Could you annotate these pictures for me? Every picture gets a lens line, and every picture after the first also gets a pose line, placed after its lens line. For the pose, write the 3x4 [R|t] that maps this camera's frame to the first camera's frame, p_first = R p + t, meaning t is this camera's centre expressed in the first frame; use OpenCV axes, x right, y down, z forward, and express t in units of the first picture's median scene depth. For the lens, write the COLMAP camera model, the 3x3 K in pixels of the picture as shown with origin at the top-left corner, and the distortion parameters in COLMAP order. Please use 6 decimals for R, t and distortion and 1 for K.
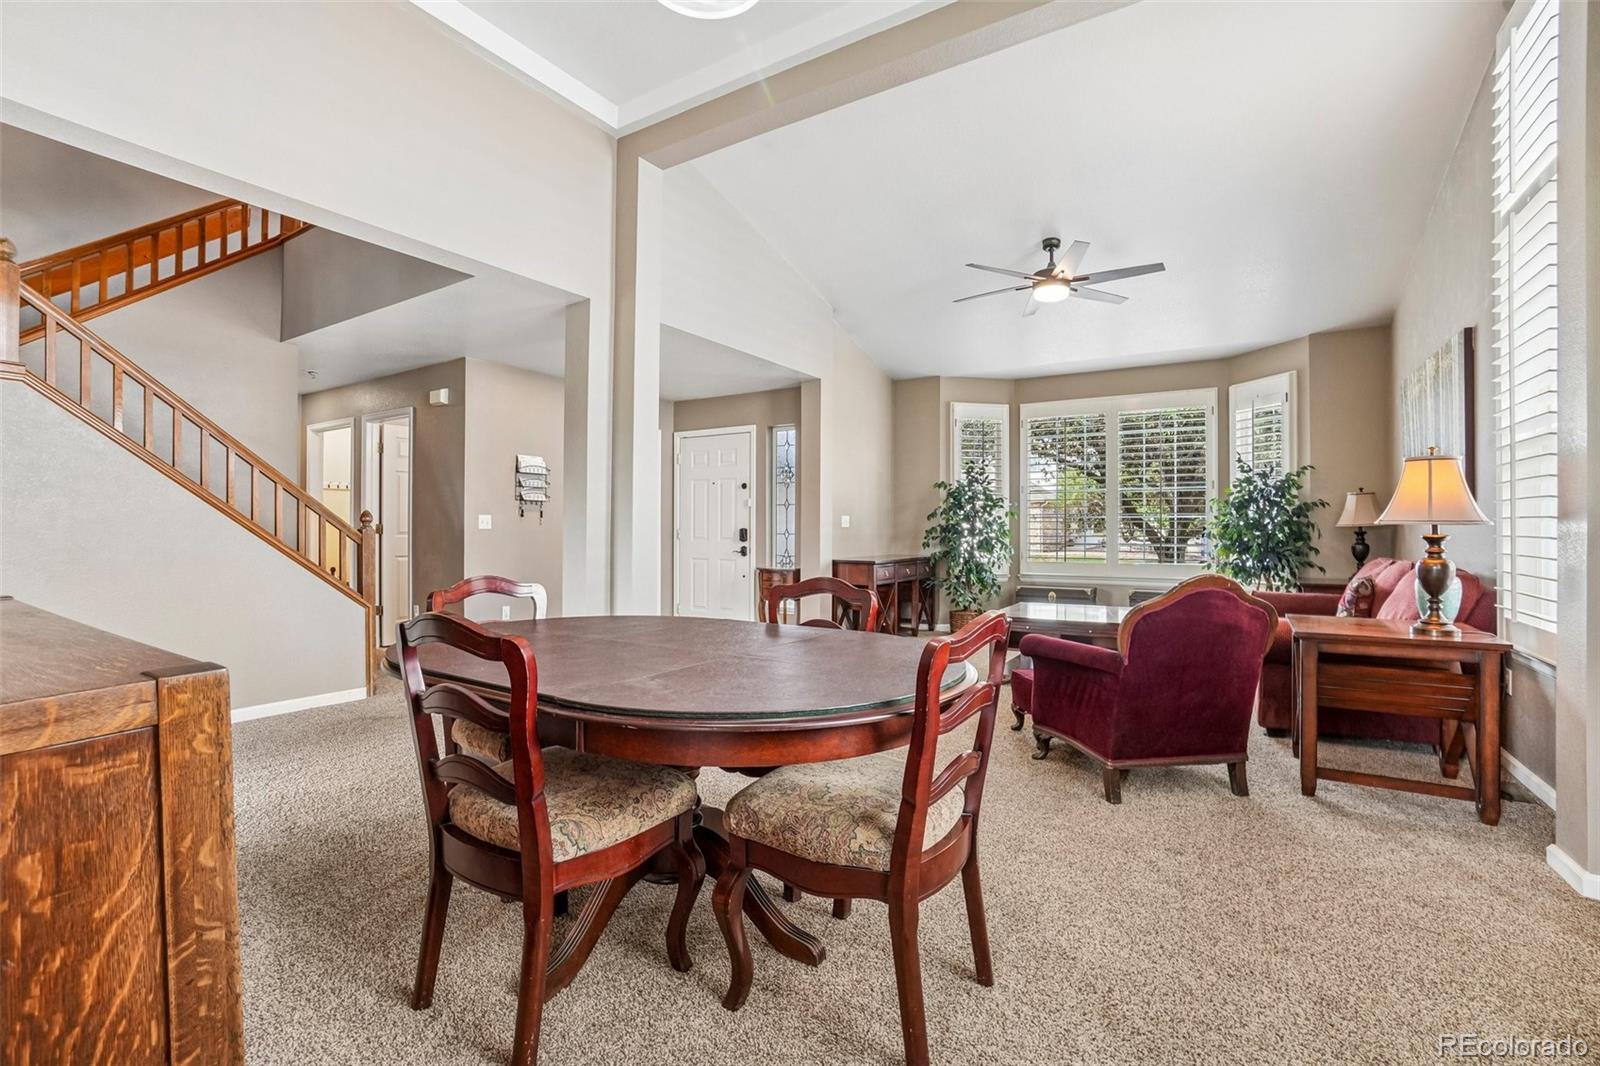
lens RADIAL K [[711.7, 0, 791.6], [0, 711.7, 525.7], [0, 0, 1]] dist [-0.056531, 0.016595]
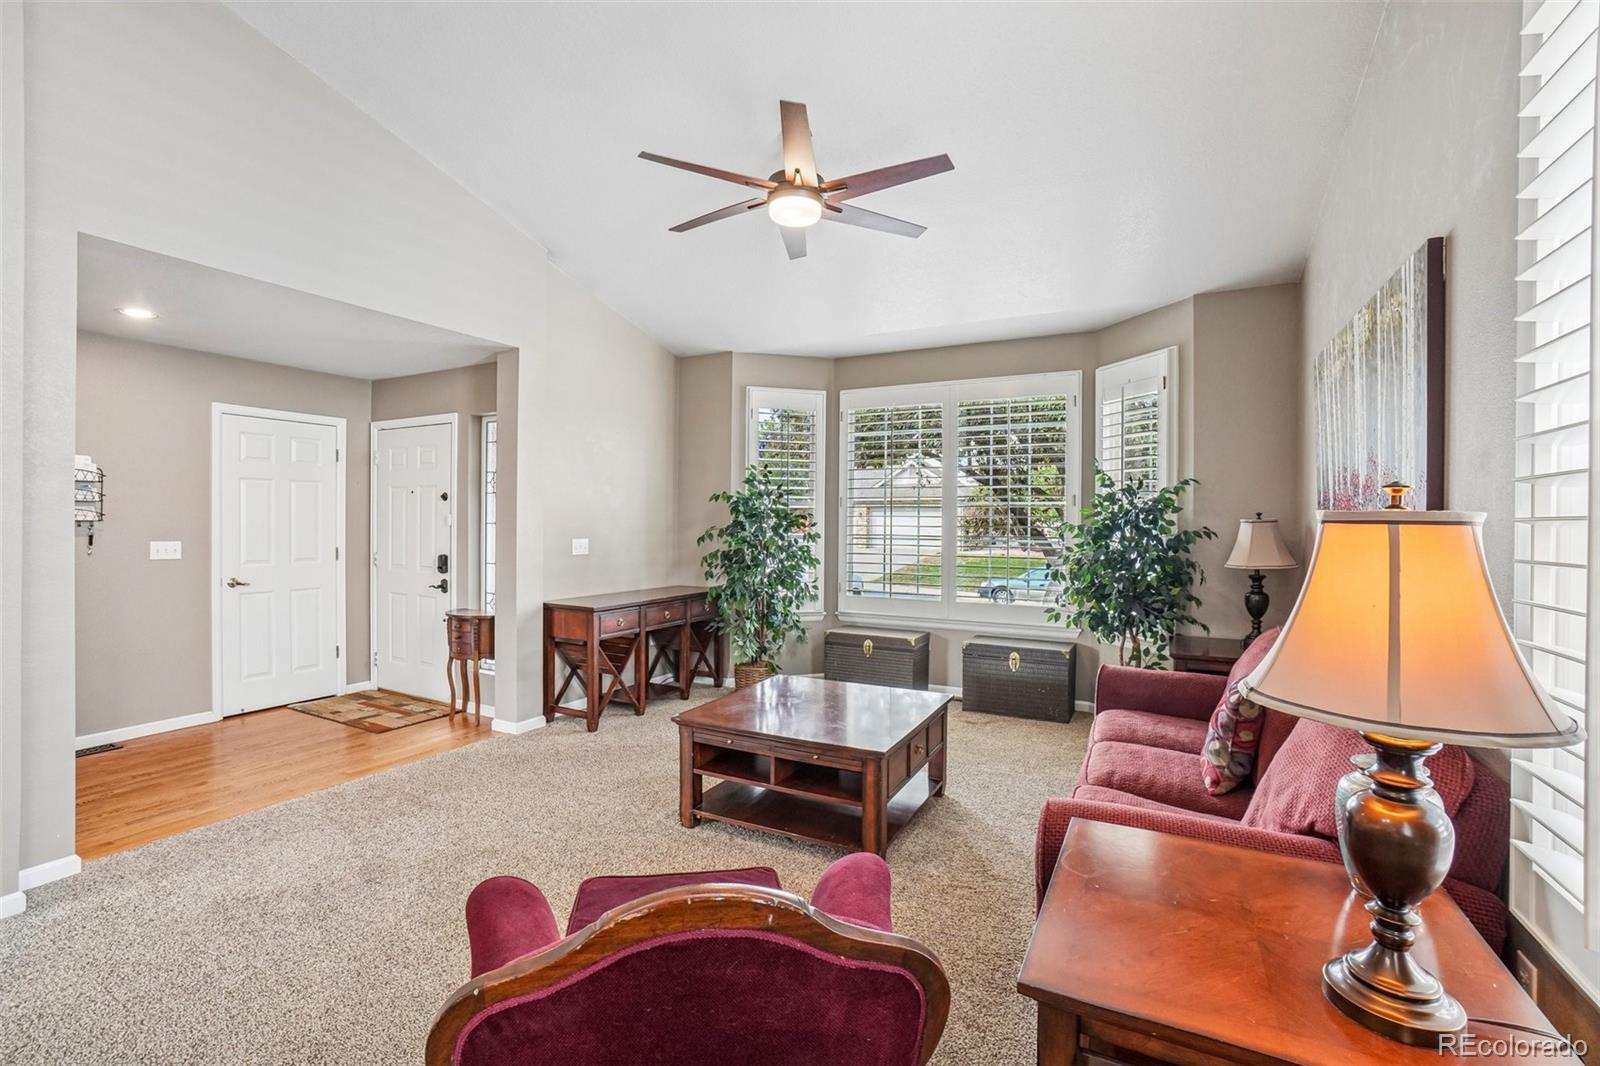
lens RADIAL K [[710.8, 0, 785.3], [0, 710.8, 524.9], [0, 0, 1]] dist [-0.068847, 0.025129]
pose [[0.997578, 0.005930, 0.069306, 0.276446], [-0.006526, 0.999944, 0.008374, -0.041867], [-0.069253, -0.008806, 0.997560, 0.309886]]
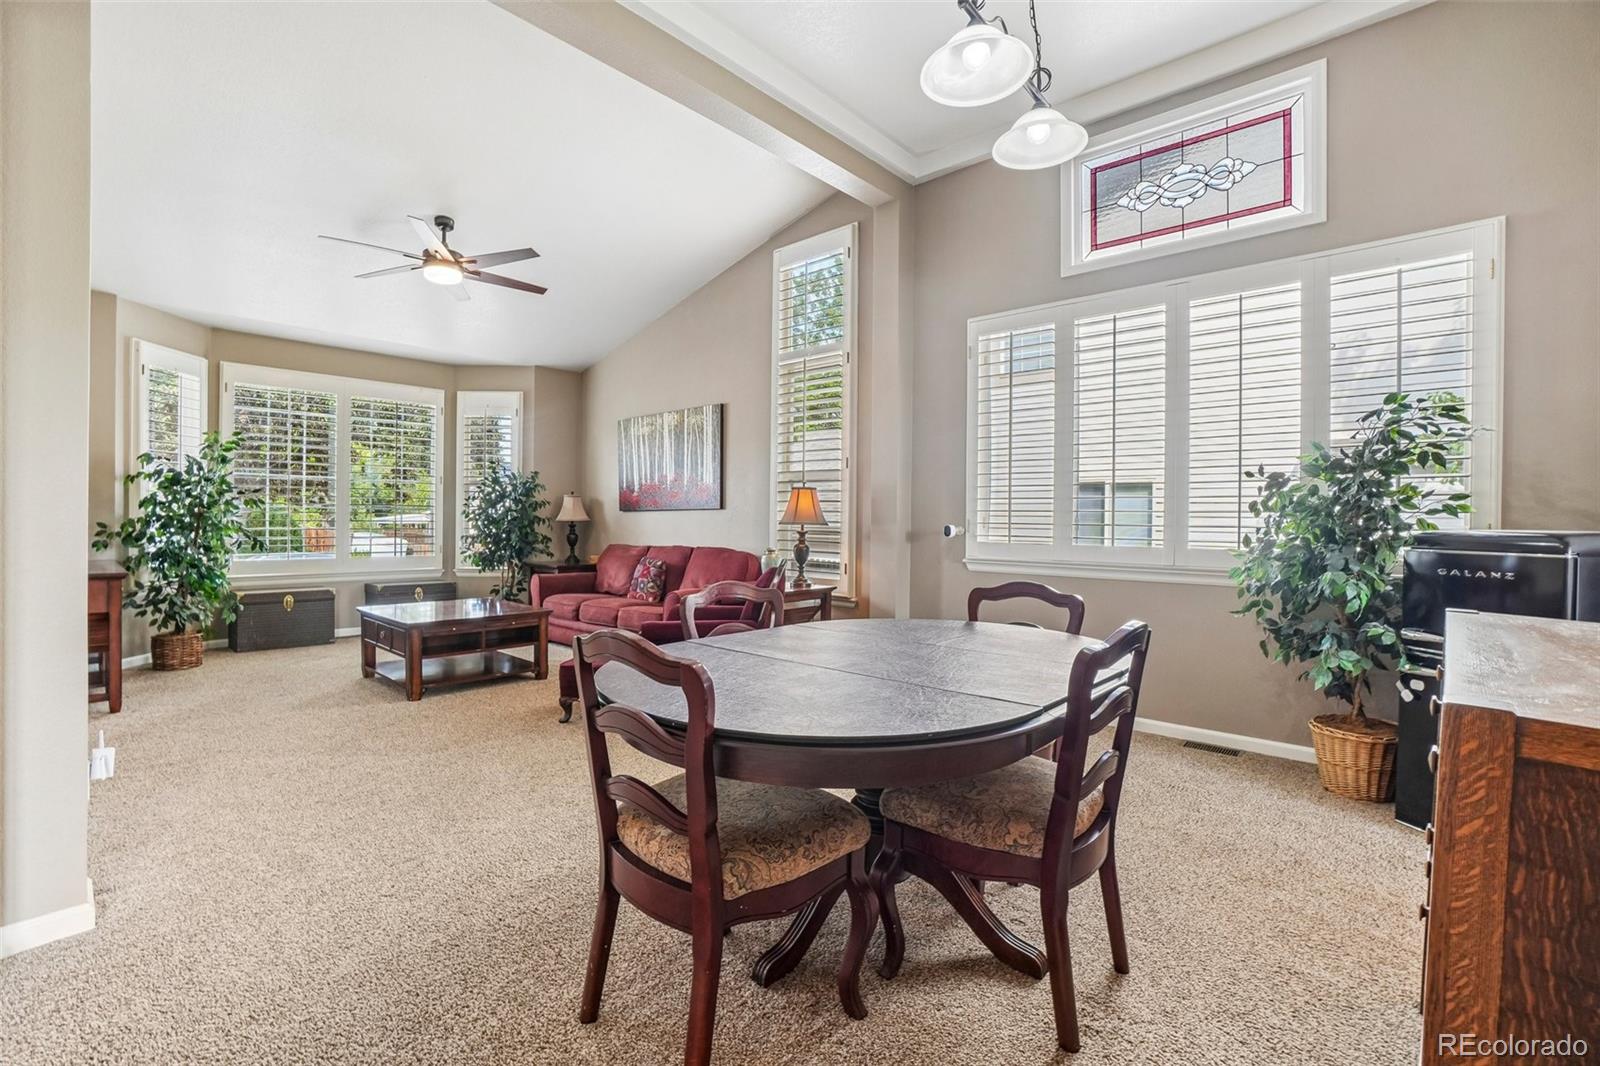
lens RADIAL K [[714.5, 0, 794.4], [0, 714.5, 529.9], [0, 0, 1]] dist [-0.070626, 0.026735]
pose [[0.172042, -0.013127, 0.985002, -0.415047], [-0.015157, 0.999758, 0.015971, -0.009310], [-0.984973, -0.017677, 0.171801, 0.318825]]
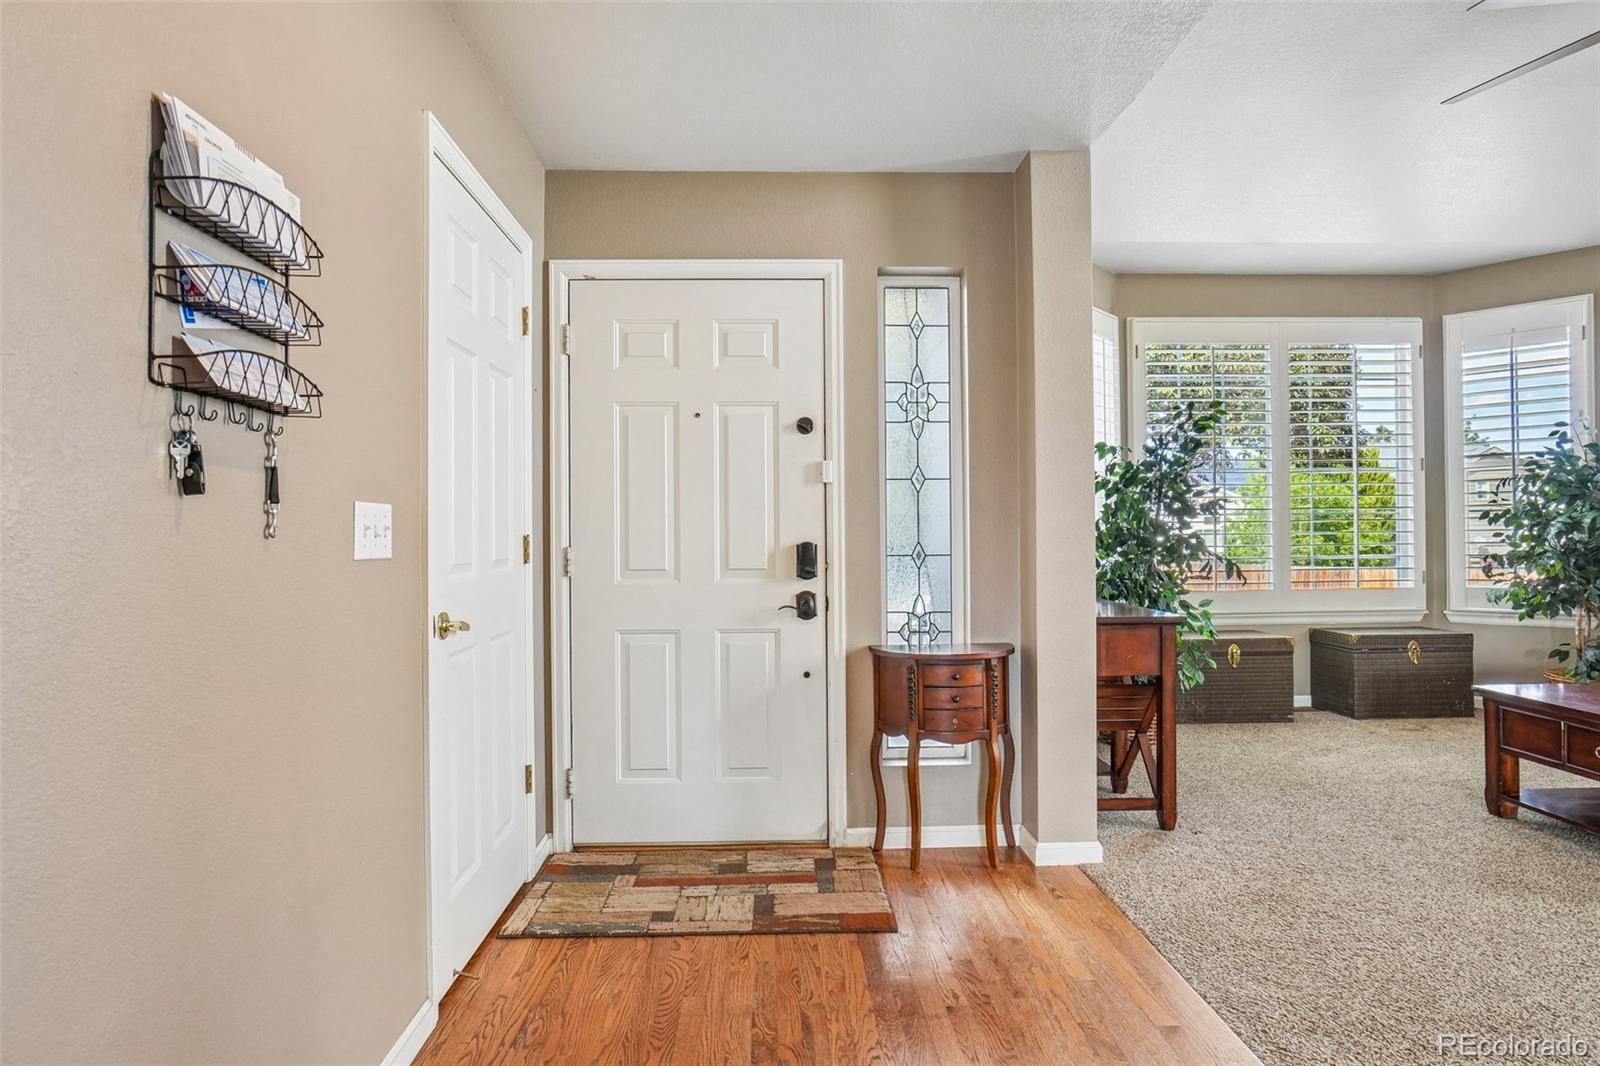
lens RADIAL K [[862.2, 0, 791.7], [0, 862.2, 530.3], [0, 0, 1]] dist [-0.038910, 0.024404]
pose [[0.827343, -0.007902, 0.561642, -0.379933], [0.009499, 0.999955, 0.000076, -0.002904], [-0.561617, 0.005272, 0.827380, 0.764682]]
